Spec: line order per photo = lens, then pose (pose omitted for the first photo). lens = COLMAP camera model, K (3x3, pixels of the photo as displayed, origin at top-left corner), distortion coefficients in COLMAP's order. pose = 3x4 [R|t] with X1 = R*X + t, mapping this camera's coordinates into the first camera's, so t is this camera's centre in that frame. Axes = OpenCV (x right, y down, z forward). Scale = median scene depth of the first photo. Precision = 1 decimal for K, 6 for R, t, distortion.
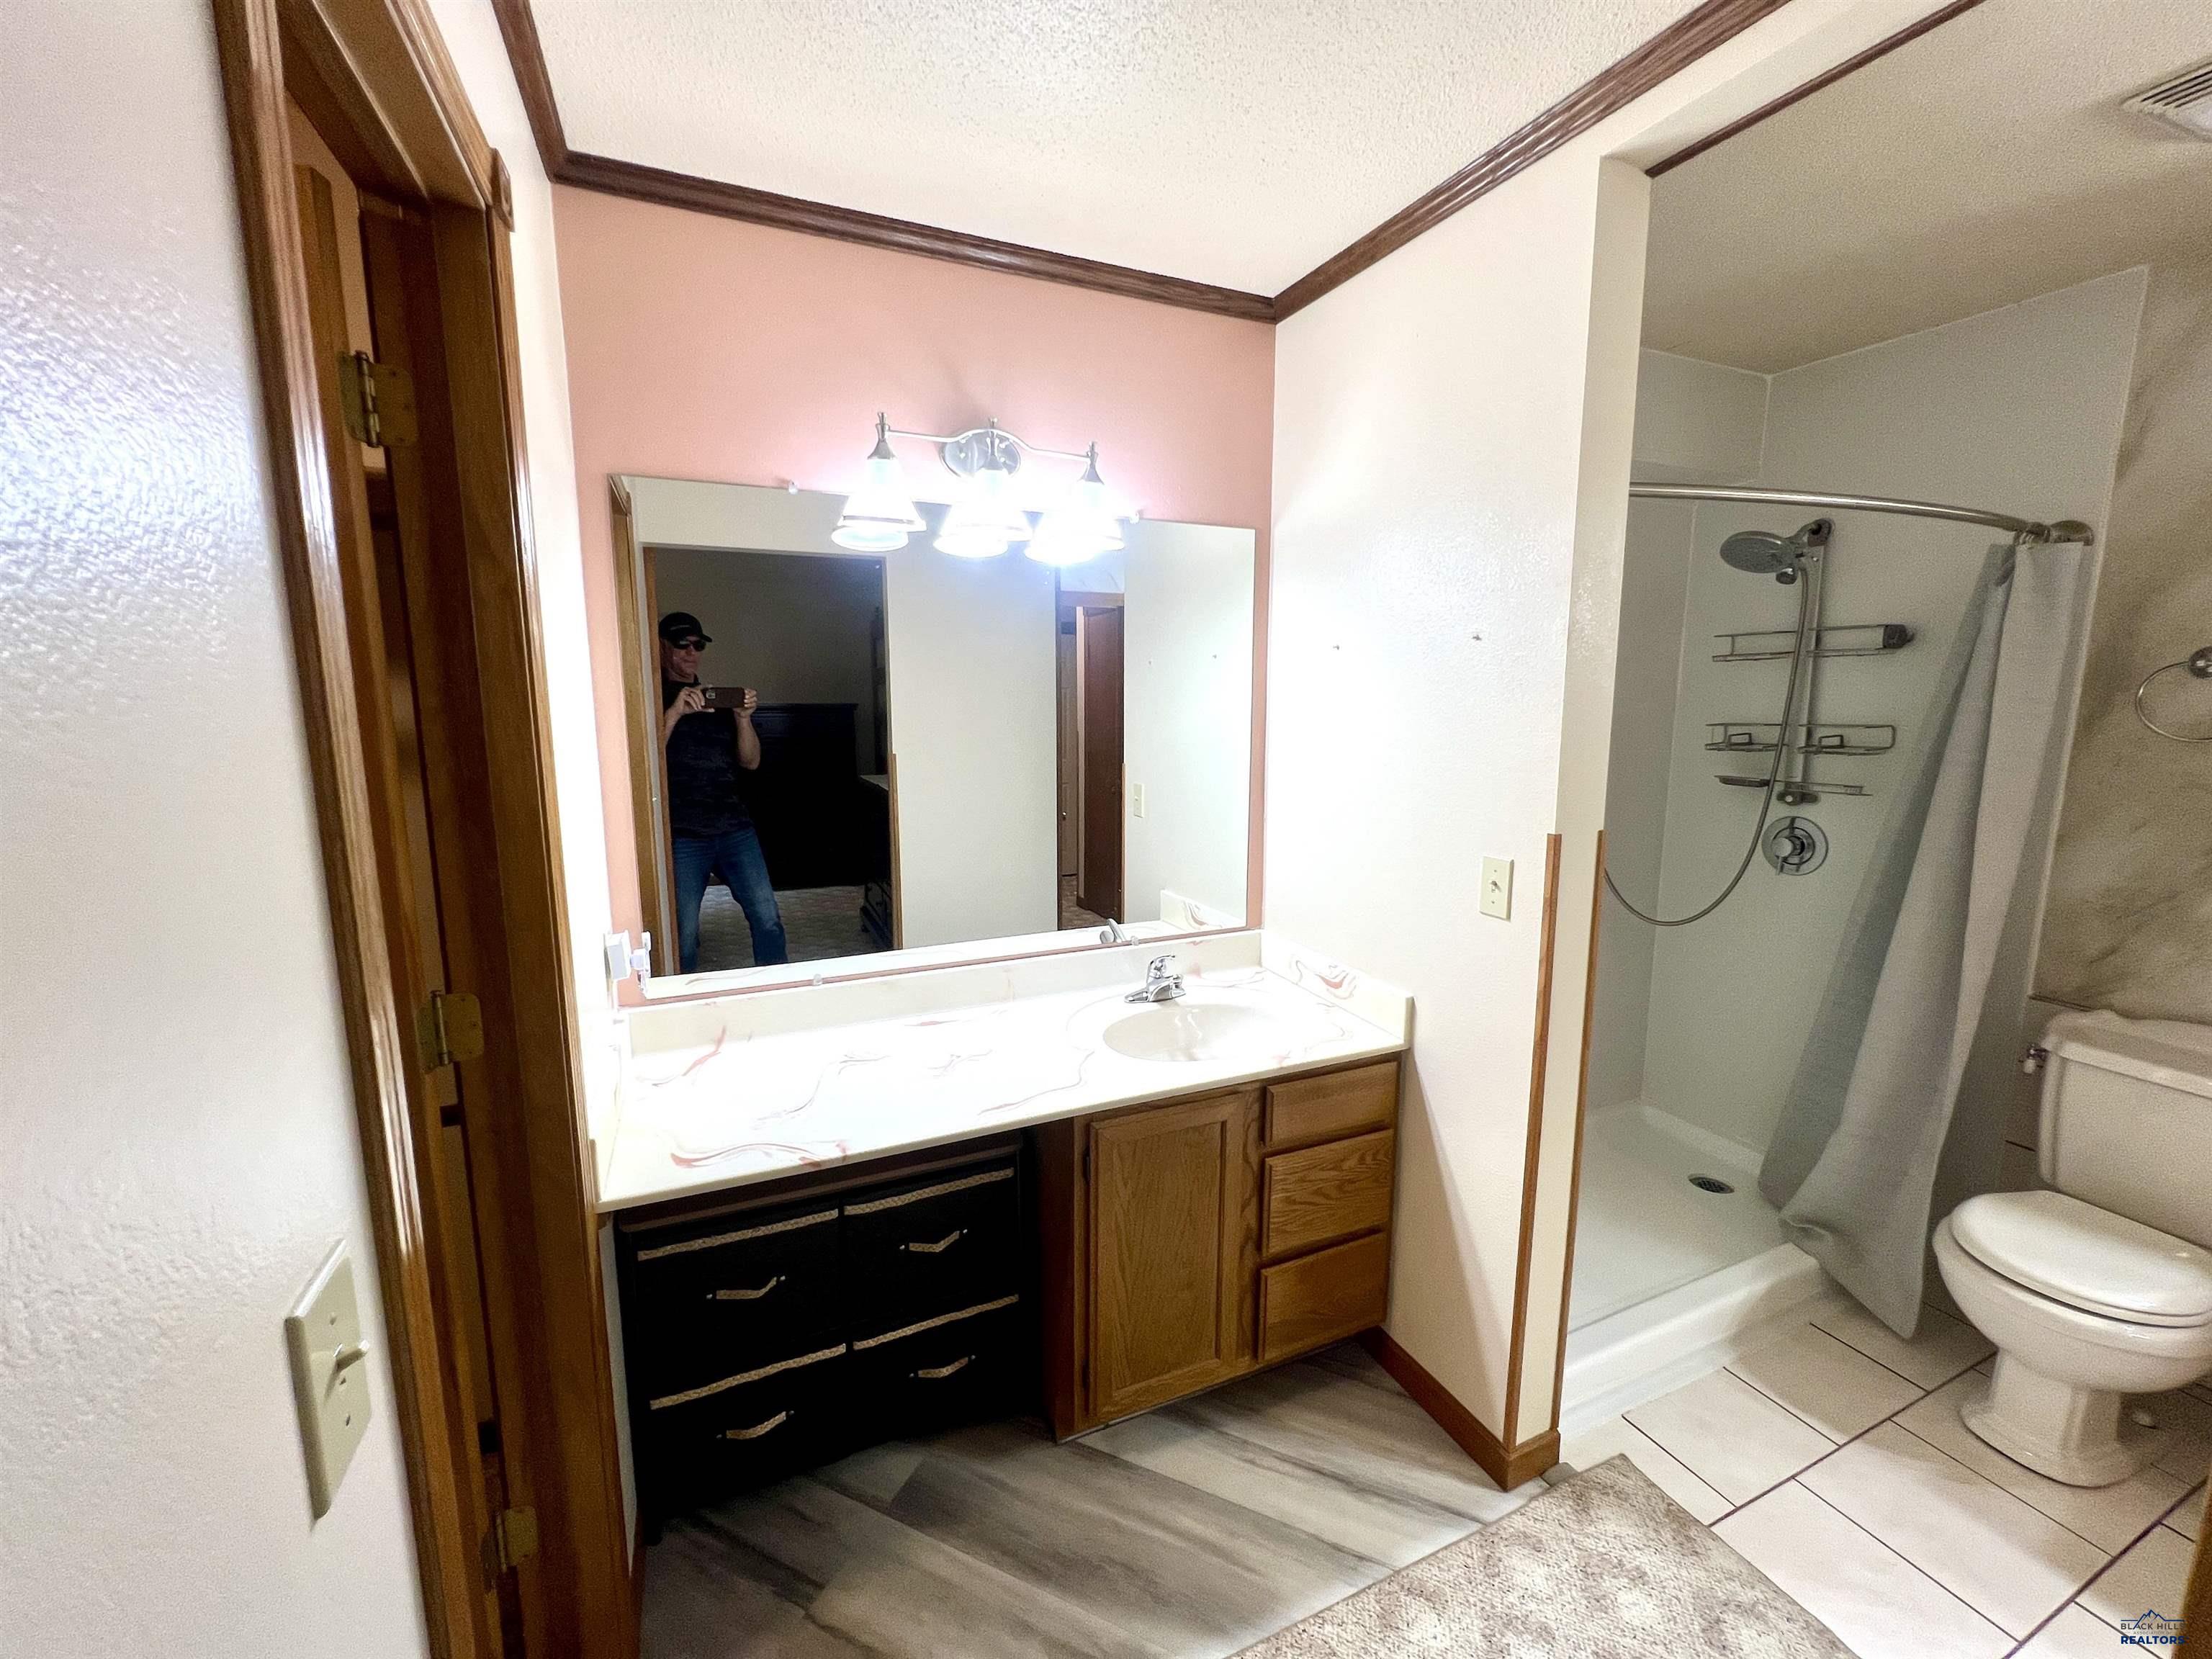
lens RADIAL K [[888.5, 0, 1102.8], [0, 888.5, 818.8], [0, 0, 1]] dist [-0.007482, 0.001922]
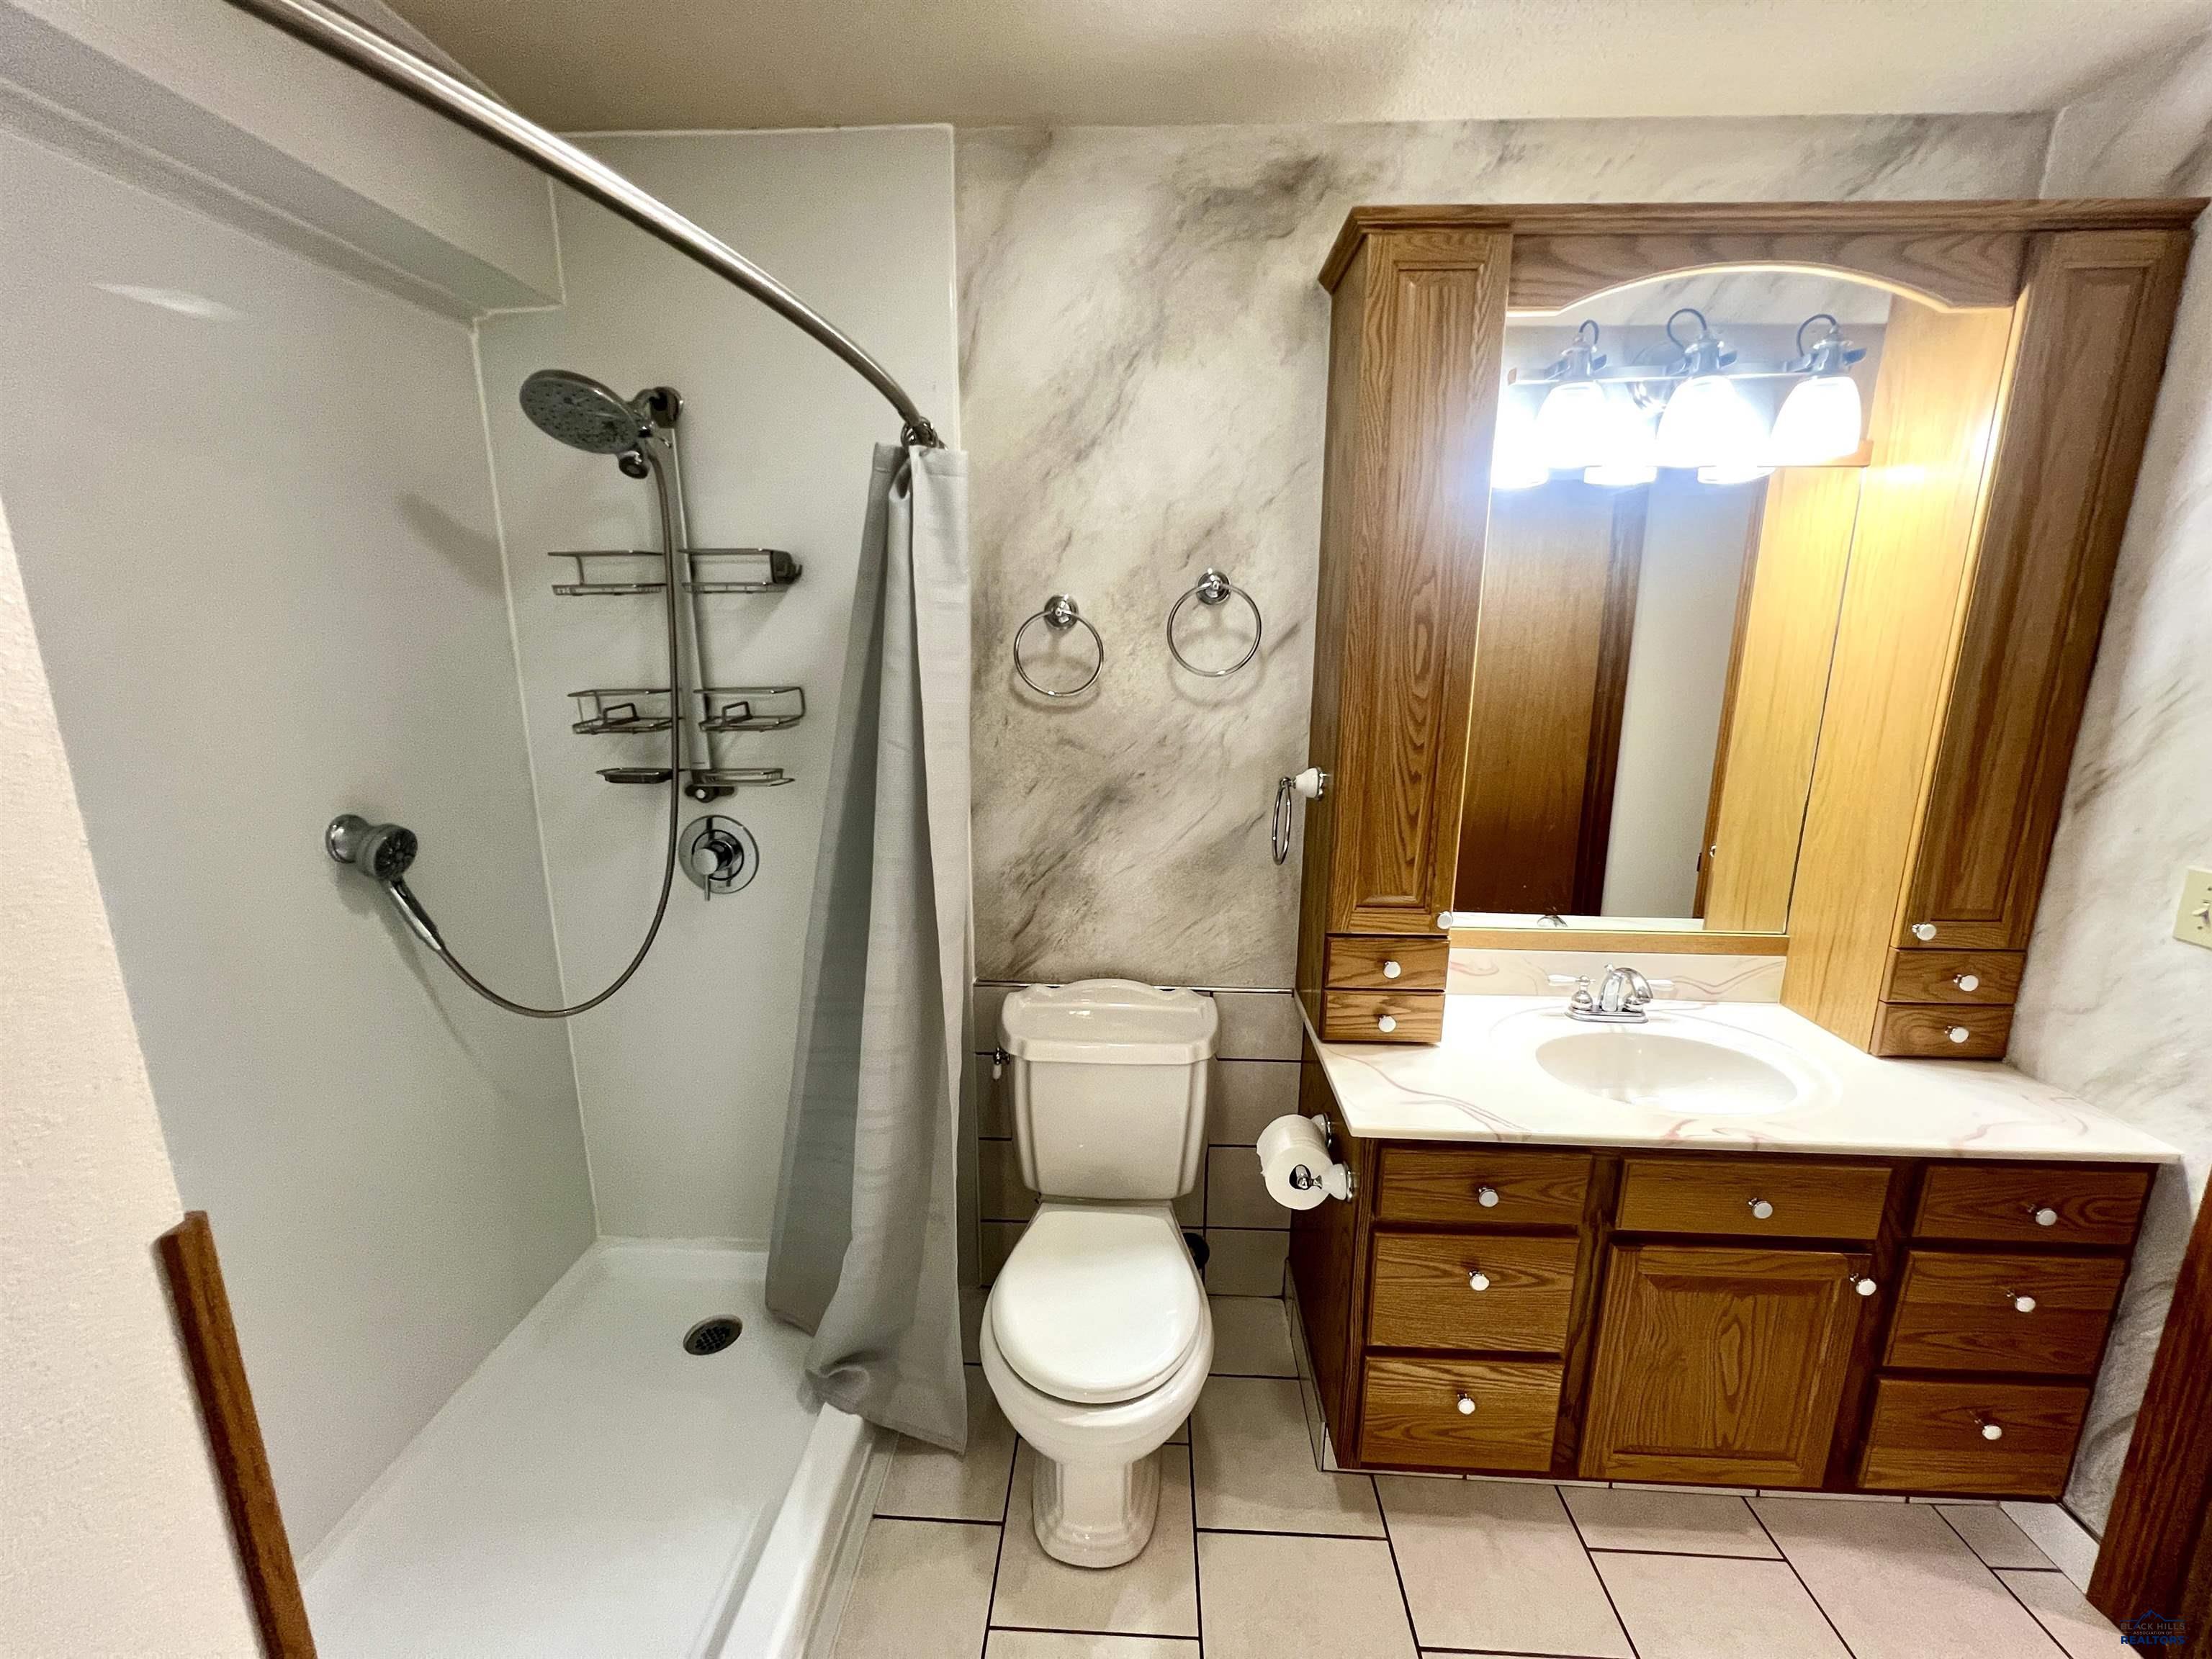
lens RADIAL K [[884.4, 0, 1106.1], [0, 884.4, 823.1], [0, 0, 1]] dist [-0.004166, 0.000244]
pose [[0.445931, -0.189705, 0.874733, 0.316648], [0.126020, 0.980854, 0.148475, -0.069788], [-0.886151, 0.044025, 0.461300, 0.412497]]
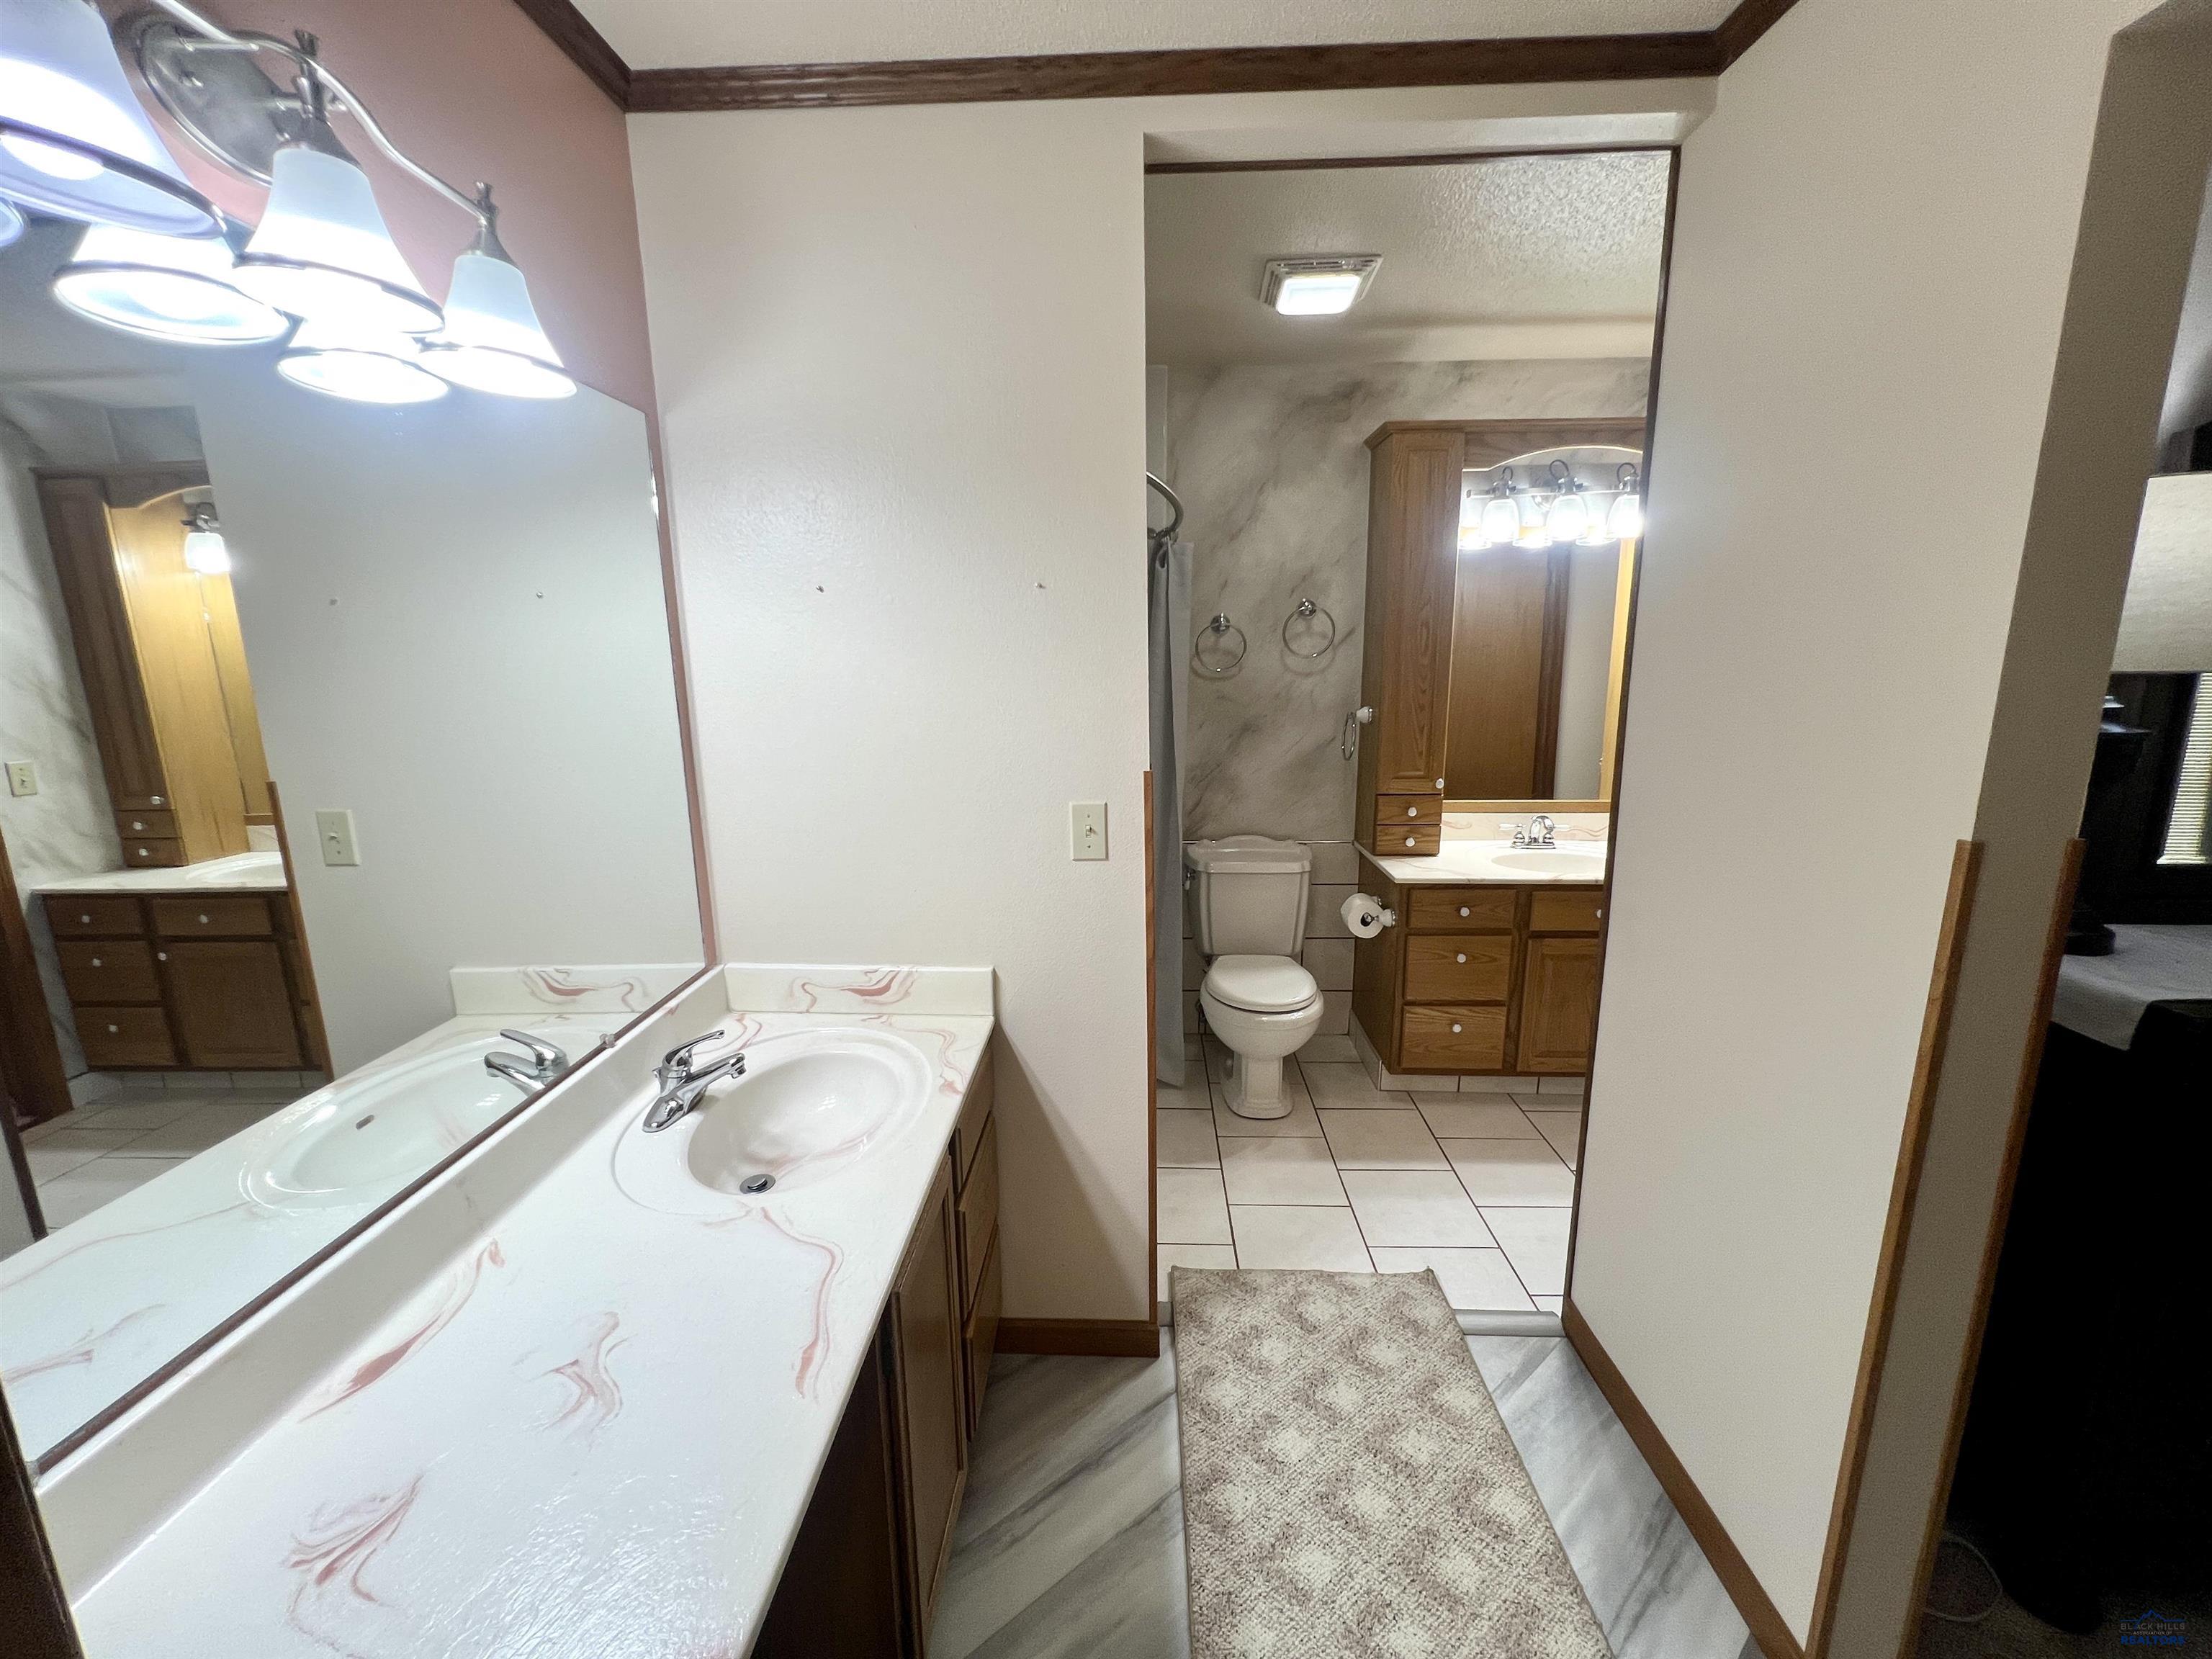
lens RADIAL K [[884.4, 0, 1107.3], [0, 884.4, 820.6], [0, 0, 1]] dist [-0.004166, 0.000244]
pose [[0.440498, -0.180804, 0.879358, -0.305500], [0.142225, 0.981194, 0.130498, -0.045750], [-0.886416, 0.067582, 0.457929, 0.345772]]
